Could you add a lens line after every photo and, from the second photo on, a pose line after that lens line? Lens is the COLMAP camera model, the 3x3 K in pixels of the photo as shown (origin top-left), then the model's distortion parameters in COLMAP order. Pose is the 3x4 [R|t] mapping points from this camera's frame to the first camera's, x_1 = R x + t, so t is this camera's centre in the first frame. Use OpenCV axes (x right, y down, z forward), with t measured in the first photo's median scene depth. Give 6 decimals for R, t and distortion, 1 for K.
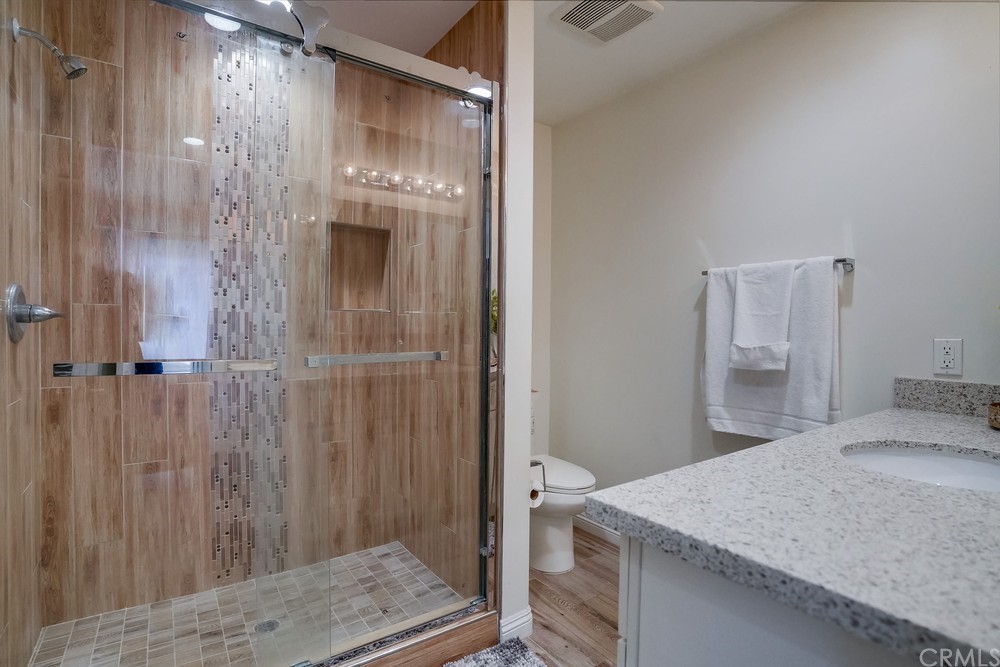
lens RADIAL K [[502.6, 0, 490.5], [0, 502.6, 334.2], [0, 0, 1]] dist [-0.082599, 0.039657]
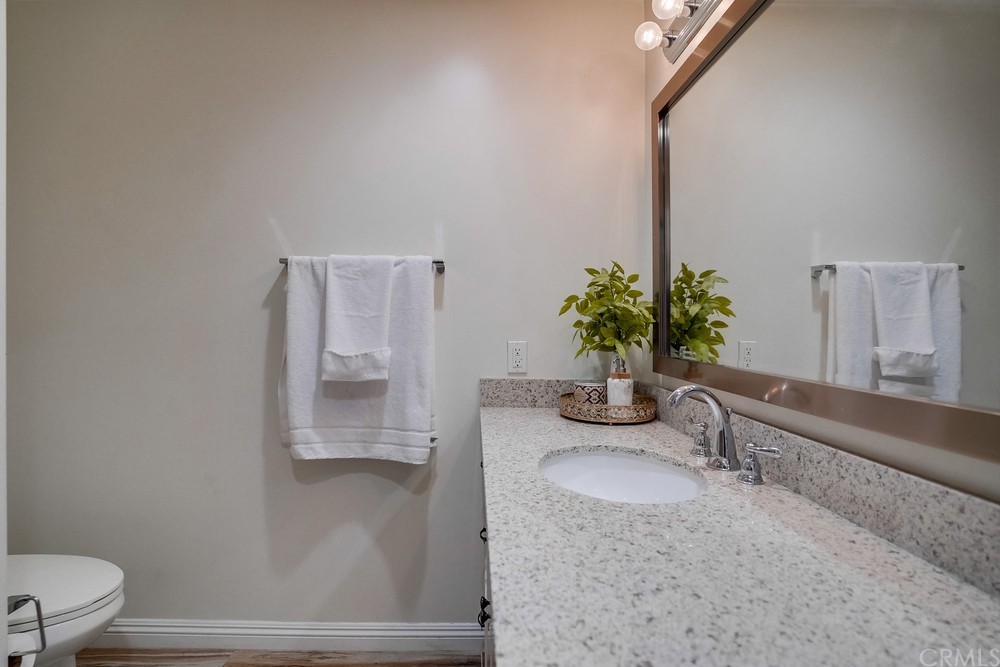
lens RADIAL K [[502.6, 0, 490.5], [0, 502.6, 334.2], [0, 0, 1]] dist [-0.082599, 0.039657]
pose [[0.542966, -0.020038, 0.839515, -0.058103], [0.002770, 0.999753, 0.022070, -0.027658], [-0.839750, -0.009658, 0.542887, 0.351160]]
